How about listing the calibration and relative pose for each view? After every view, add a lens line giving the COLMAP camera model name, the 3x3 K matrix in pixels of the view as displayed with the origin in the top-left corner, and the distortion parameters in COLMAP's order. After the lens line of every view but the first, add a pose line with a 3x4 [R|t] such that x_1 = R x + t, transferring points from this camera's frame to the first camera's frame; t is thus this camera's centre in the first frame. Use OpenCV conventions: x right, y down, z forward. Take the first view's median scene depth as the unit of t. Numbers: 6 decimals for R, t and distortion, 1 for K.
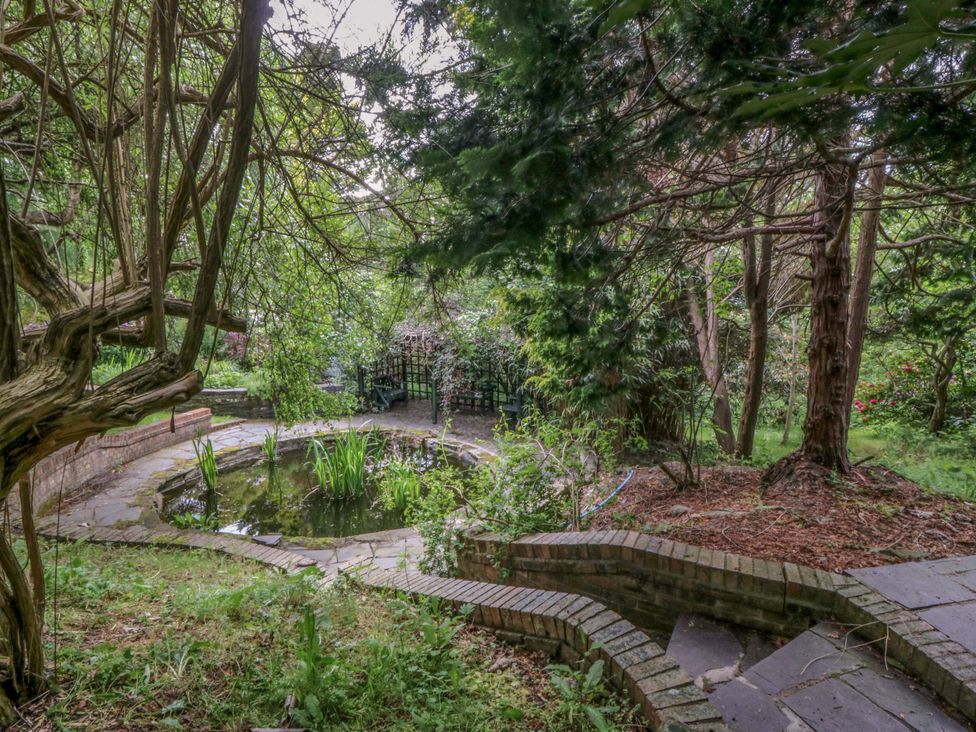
lens RADIAL K [[509.1, 0, 486.3], [0, 509.1, 352.7], [0, 0, 1]] dist [-0.000223, -0.014396]
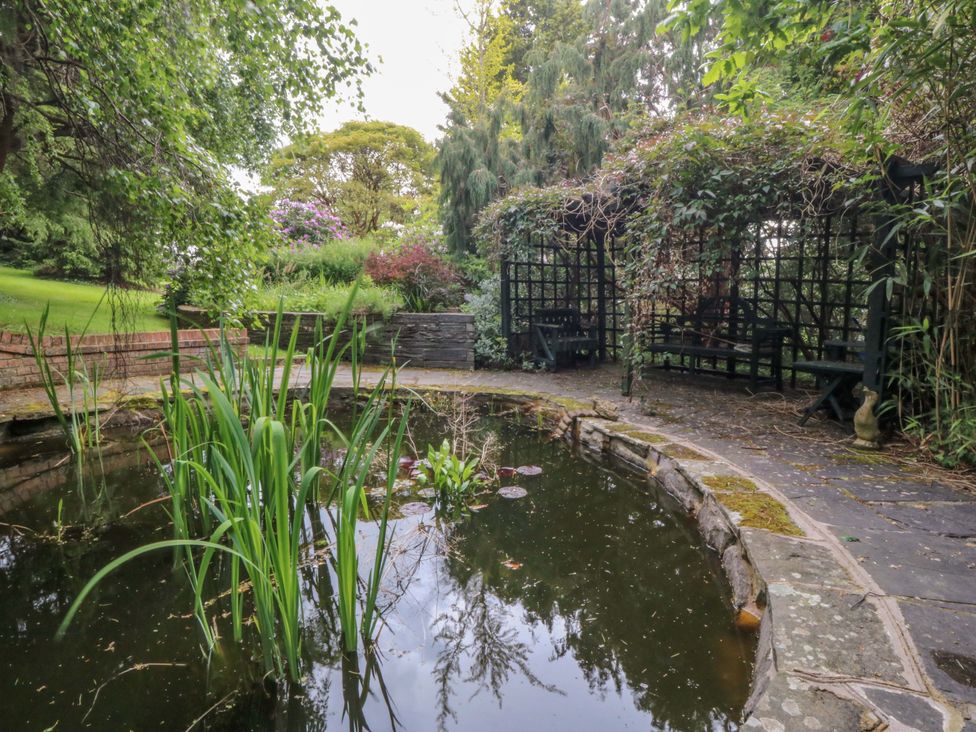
lens RADIAL K [[509.1, 0, 486.3], [0, 509.1, 352.7], [0, 0, 1]] dist [-0.000223, -0.014396]
pose [[0.865884, 0.053675, -0.497356, 0.013856], [-0.061218, 0.998124, 0.001139, 0.123459], [0.496484, 0.029461, 0.867546, 0.623830]]
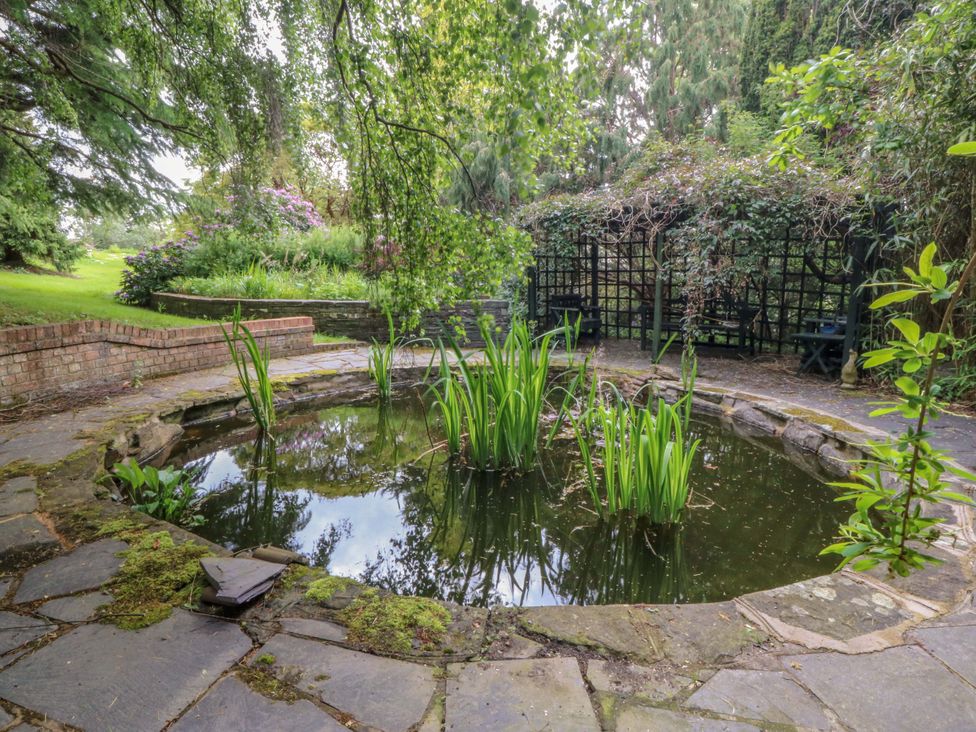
lens RADIAL K [[509.1, 0, 486.3], [0, 509.1, 352.7], [0, 0, 1]] dist [-0.000223, -0.014396]
pose [[0.949915, 0.041690, -0.309714, -0.119563], [-0.033189, 0.998915, 0.032669, 0.130004], [0.310740, -0.020754, 0.950268, 0.445843]]
